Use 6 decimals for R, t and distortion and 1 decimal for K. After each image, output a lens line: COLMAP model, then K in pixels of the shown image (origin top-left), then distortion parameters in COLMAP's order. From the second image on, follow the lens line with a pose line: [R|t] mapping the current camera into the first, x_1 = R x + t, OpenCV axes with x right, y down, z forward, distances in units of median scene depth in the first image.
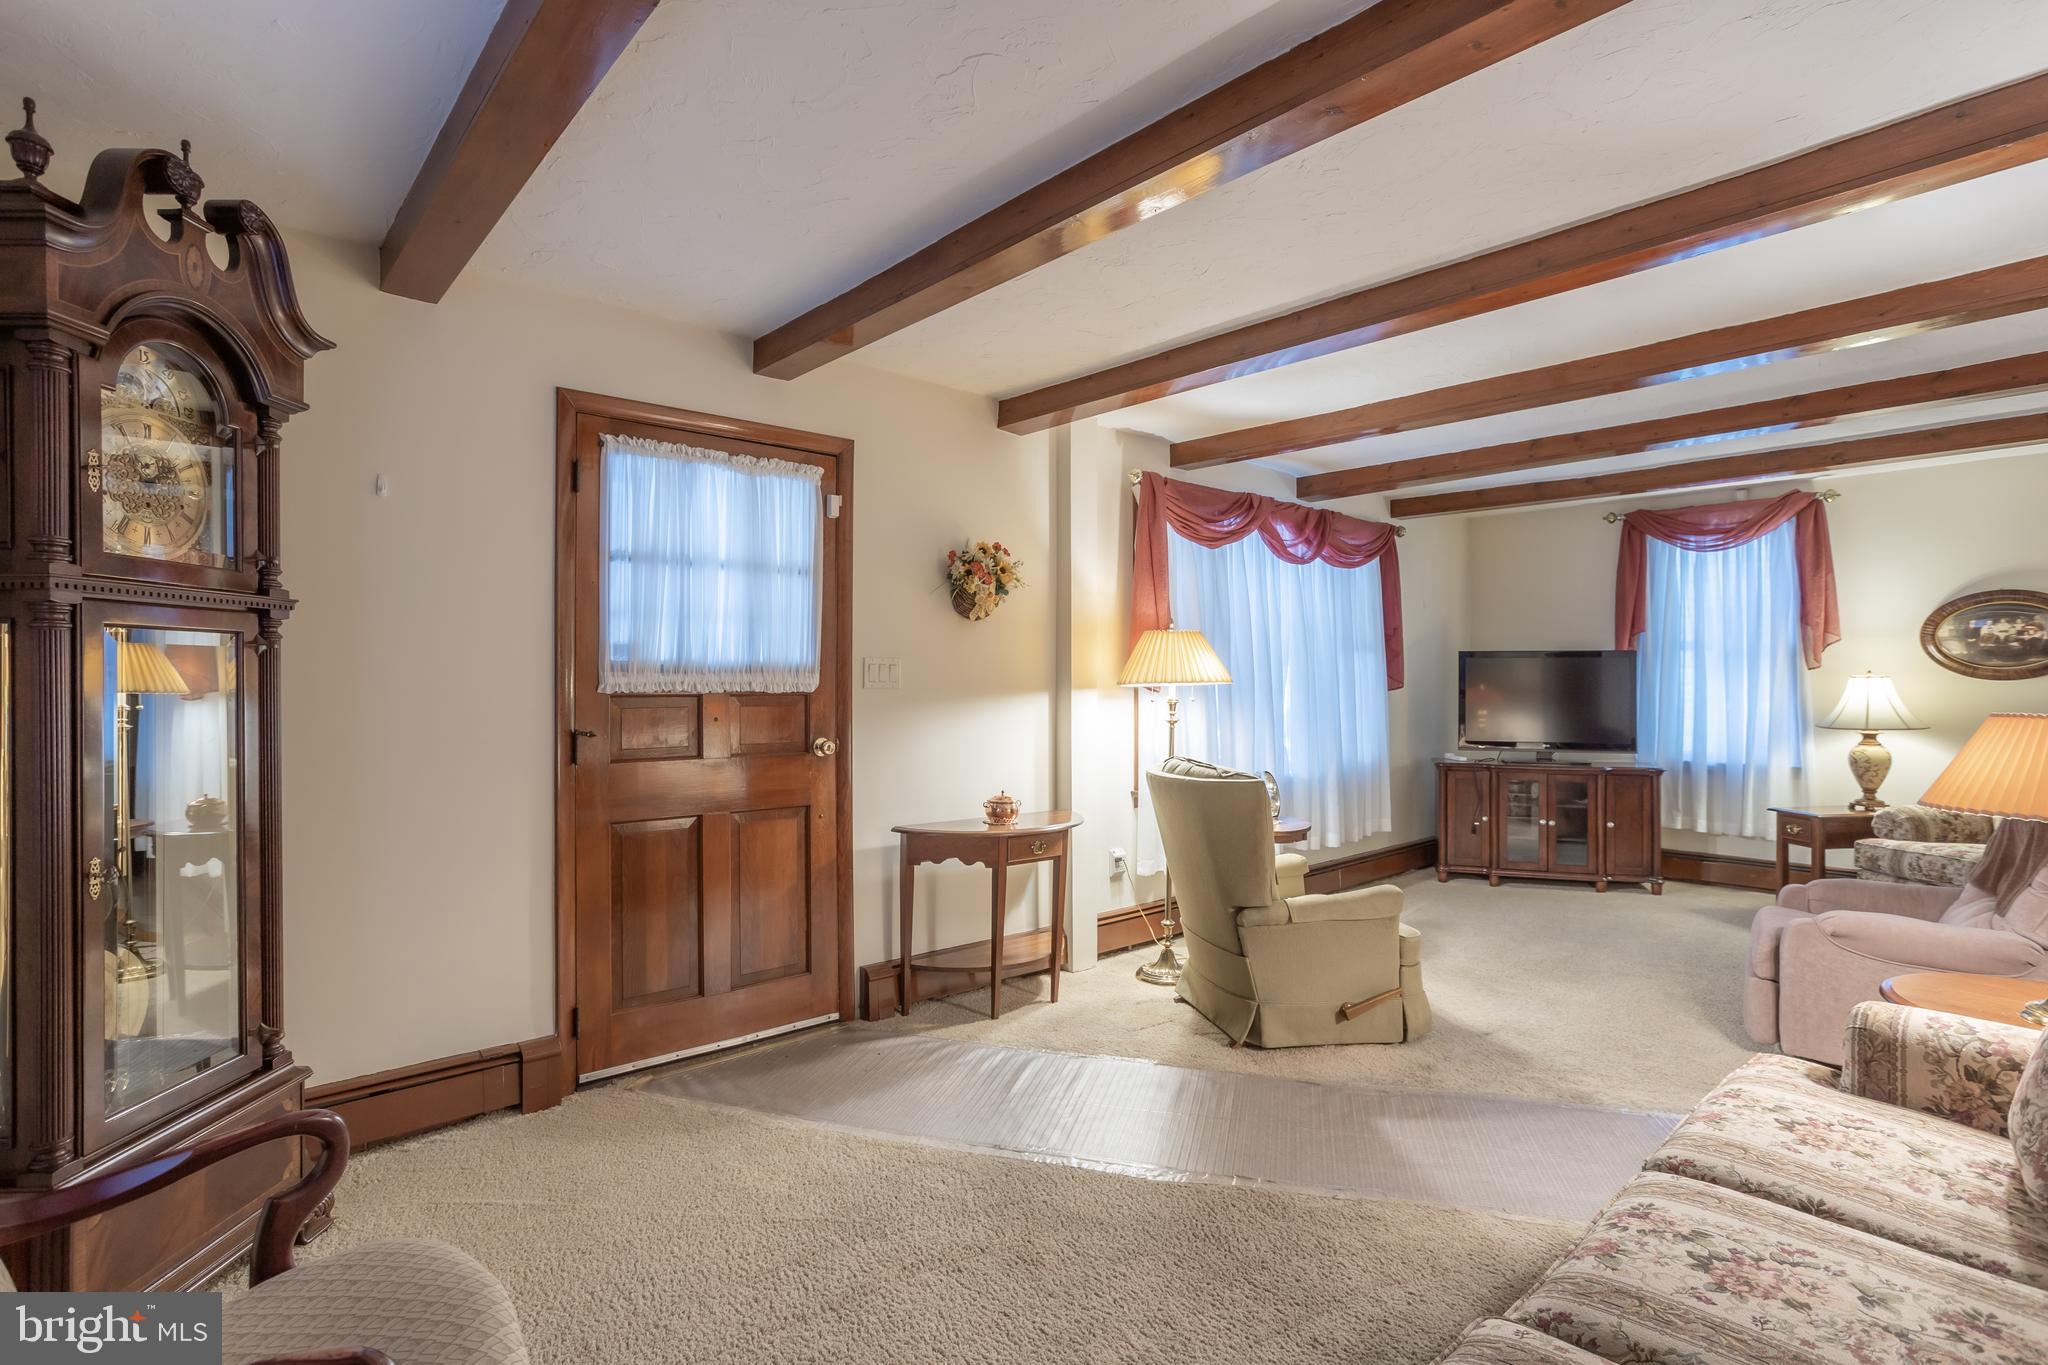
lens RADIAL K [[997.0, 0, 1008.1], [0, 997.0, 674.8], [0, 0, 1]] dist [-0.053402, 0.030881]
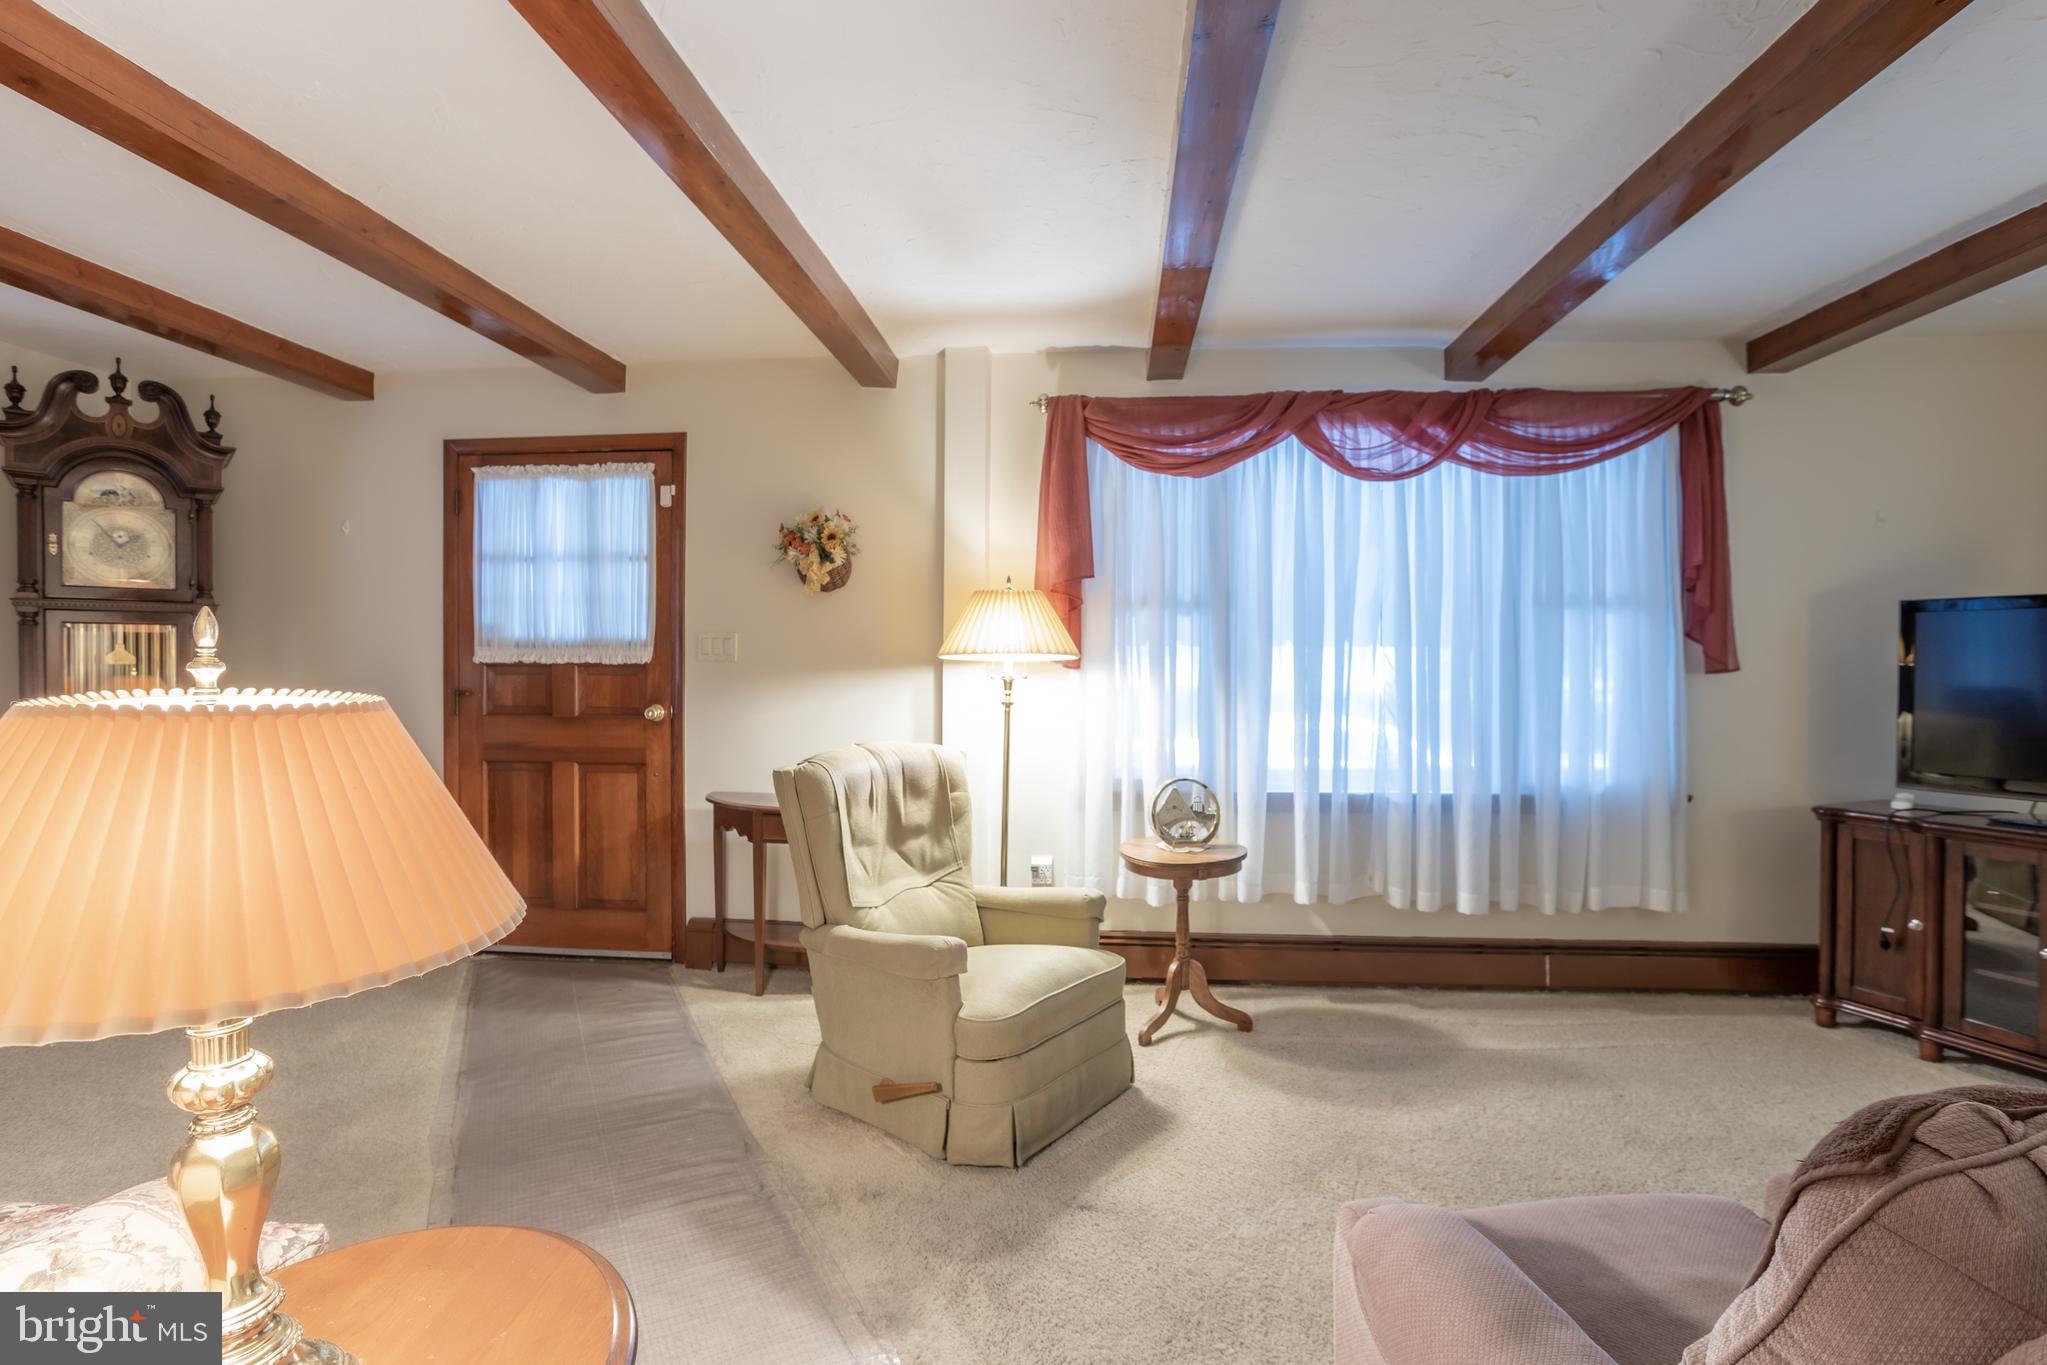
lens RADIAL K [[996.5, 0, 996.6], [0, 996.5, 670.3], [0, 0, 1]] dist [-0.053402, 0.030881]
pose [[0.682896, 0.006148, -0.730489, 0.903695], [0.001366, 0.999952, 0.009692, 0.014585], [0.730514, -0.007617, 0.682855, 0.527545]]
